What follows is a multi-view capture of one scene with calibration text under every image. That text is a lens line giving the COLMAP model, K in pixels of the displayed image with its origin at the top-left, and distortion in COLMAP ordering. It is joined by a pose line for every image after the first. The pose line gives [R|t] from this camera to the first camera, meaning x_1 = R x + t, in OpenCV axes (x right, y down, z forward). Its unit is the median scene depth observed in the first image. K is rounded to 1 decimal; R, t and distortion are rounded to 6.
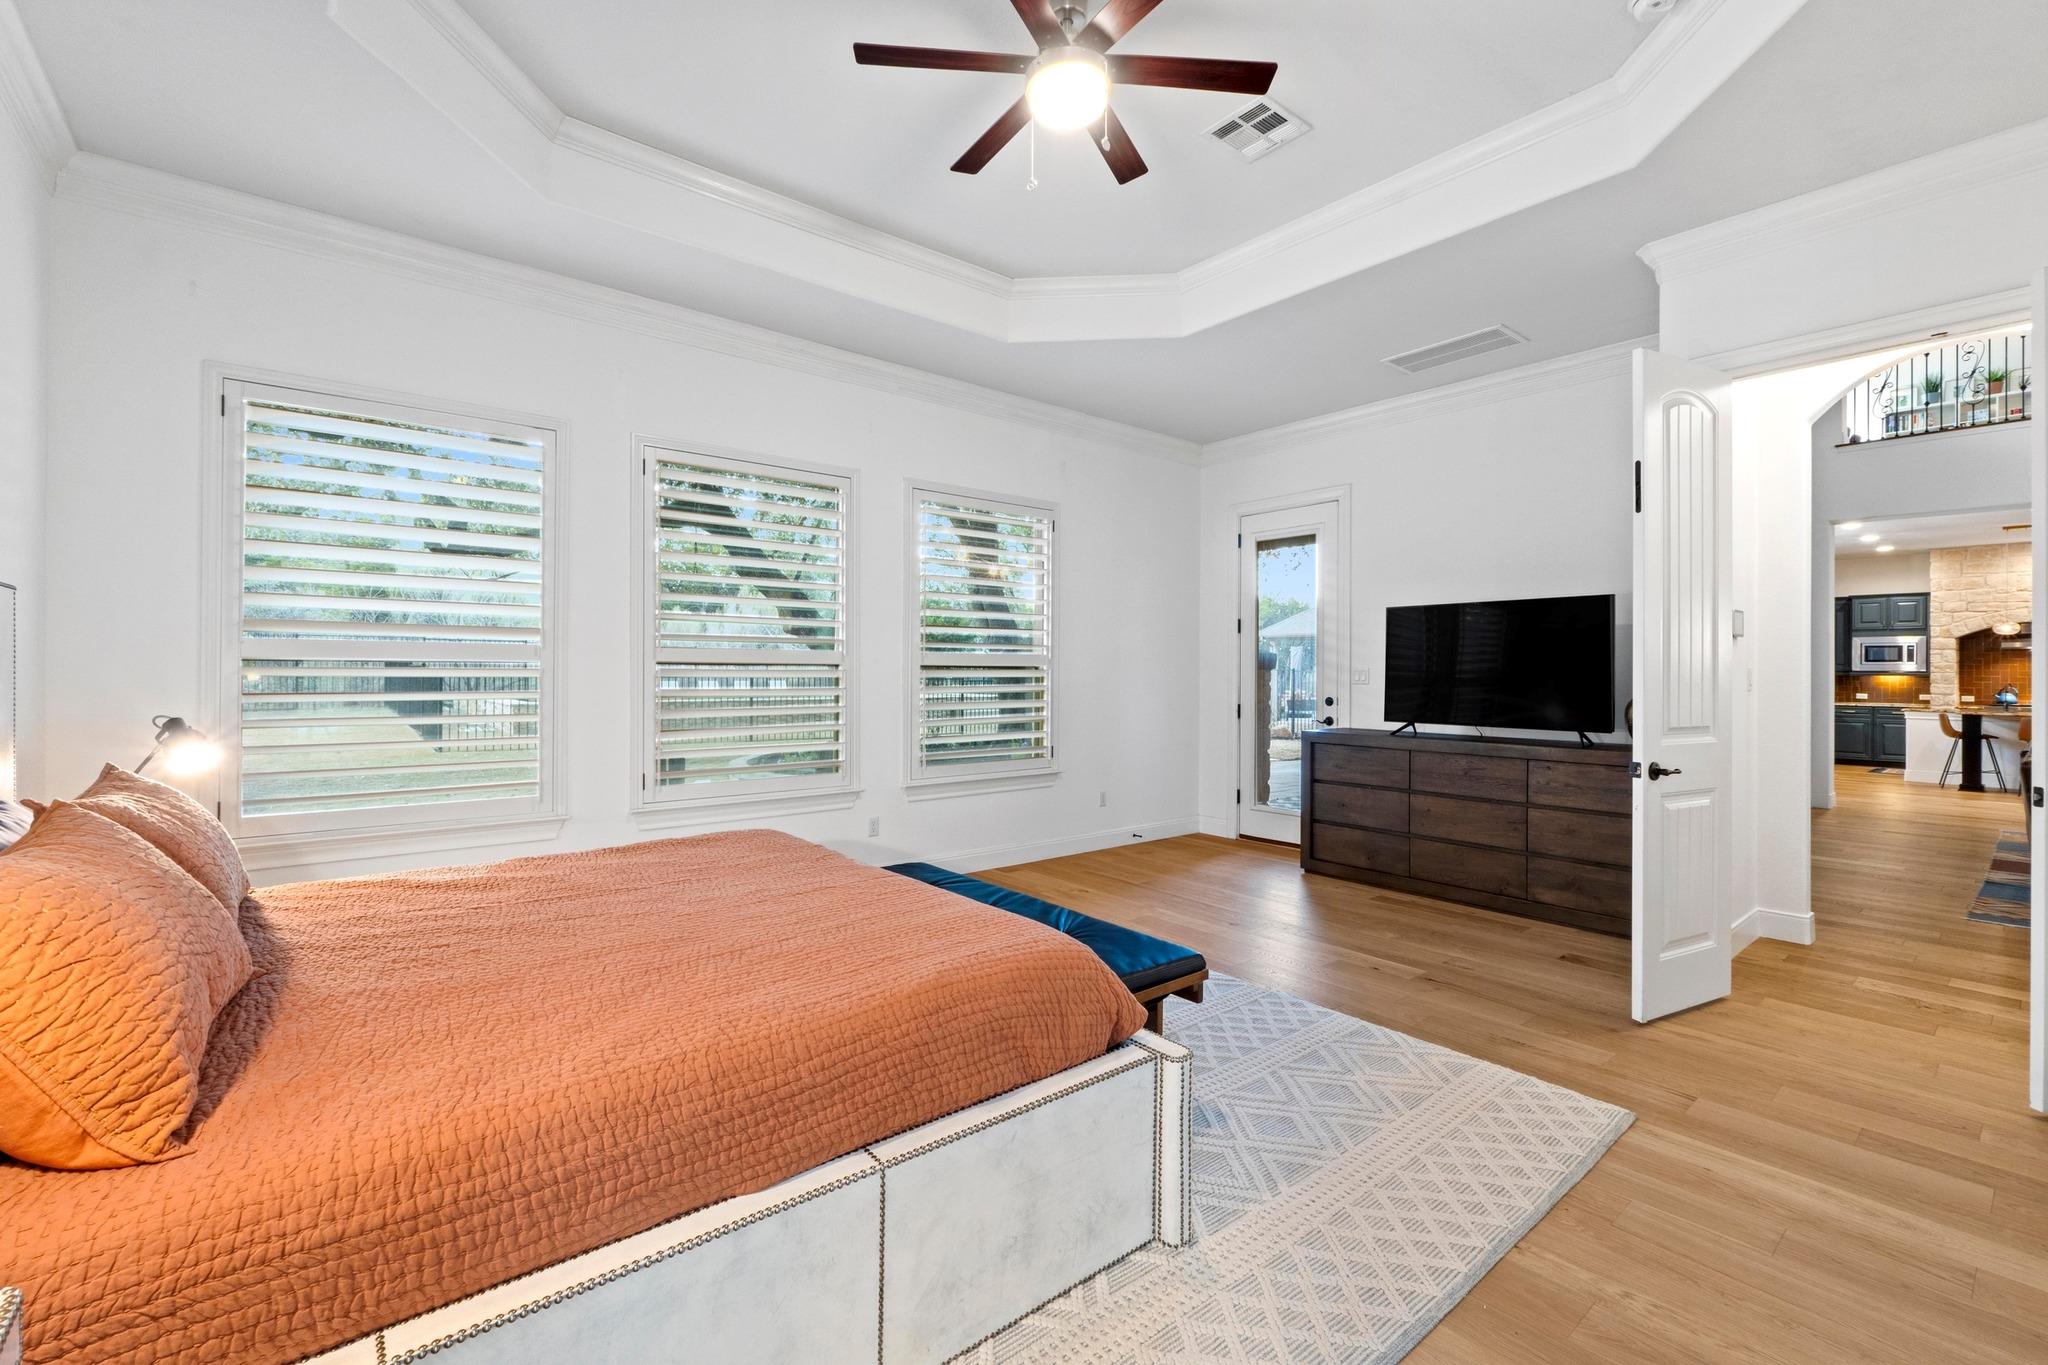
lens RADIAL K [[869.8, 0, 1018.3], [0, 869.8, 668.1], [0, 0, 1]] dist [-0.005794, -0.000283]
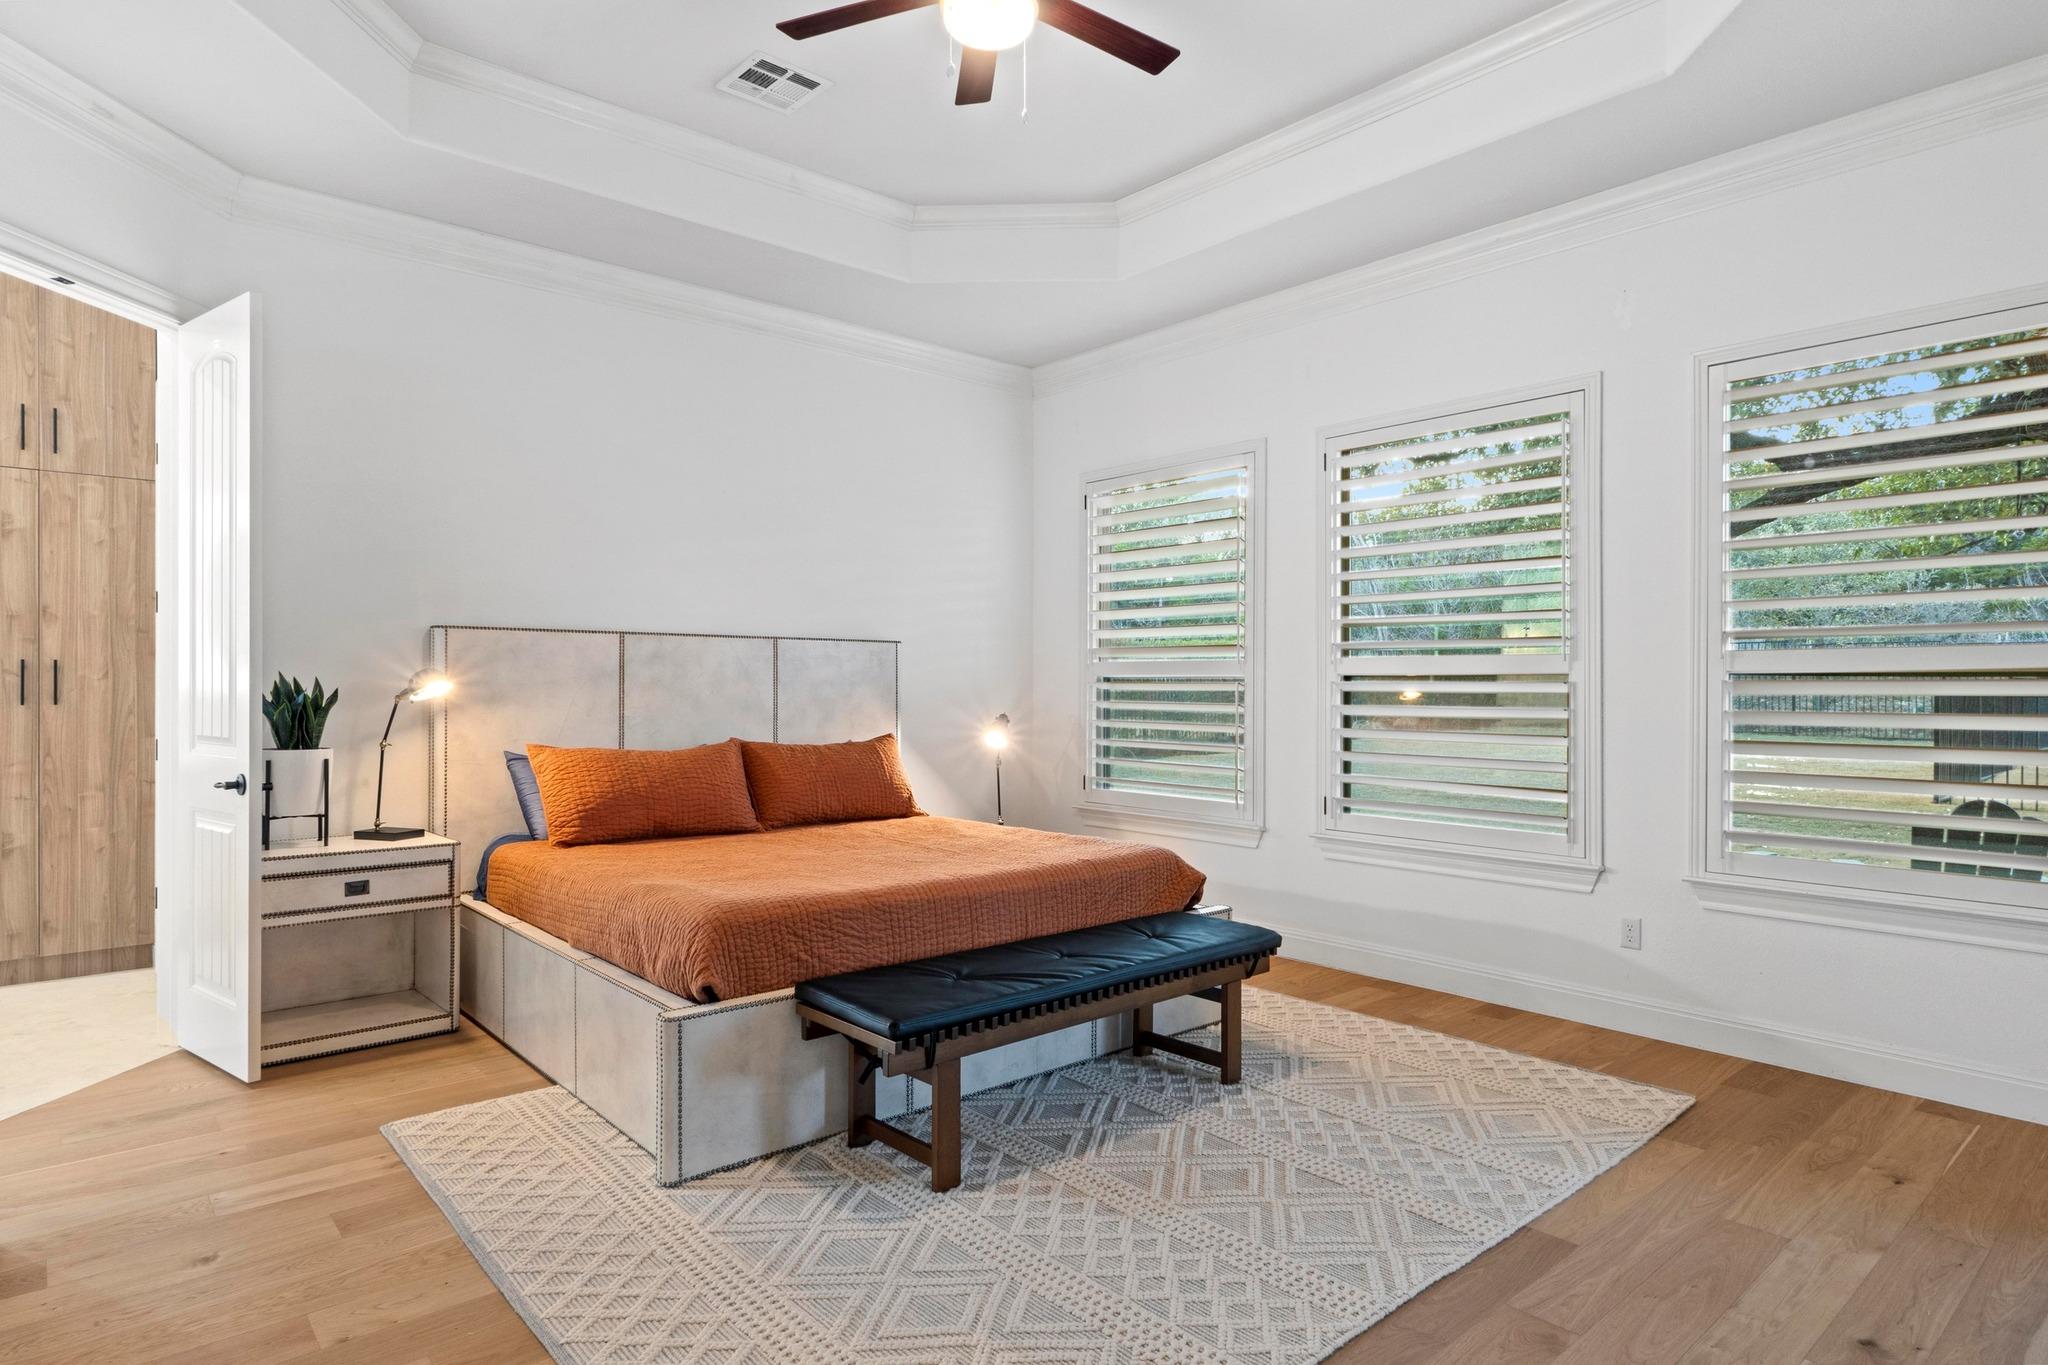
lens RADIAL K [[1150.9, 0, 1024.0], [0, 1150.9, 682.5], [0, 0, 1]] dist [0.000903, 0.000151]
pose [[0.034862, -0.004201, -0.999383, 0.971636], [0.003955, 0.999984, -0.004065, 0.005817], [0.999384, -0.003811, 0.034878, 0.804155]]
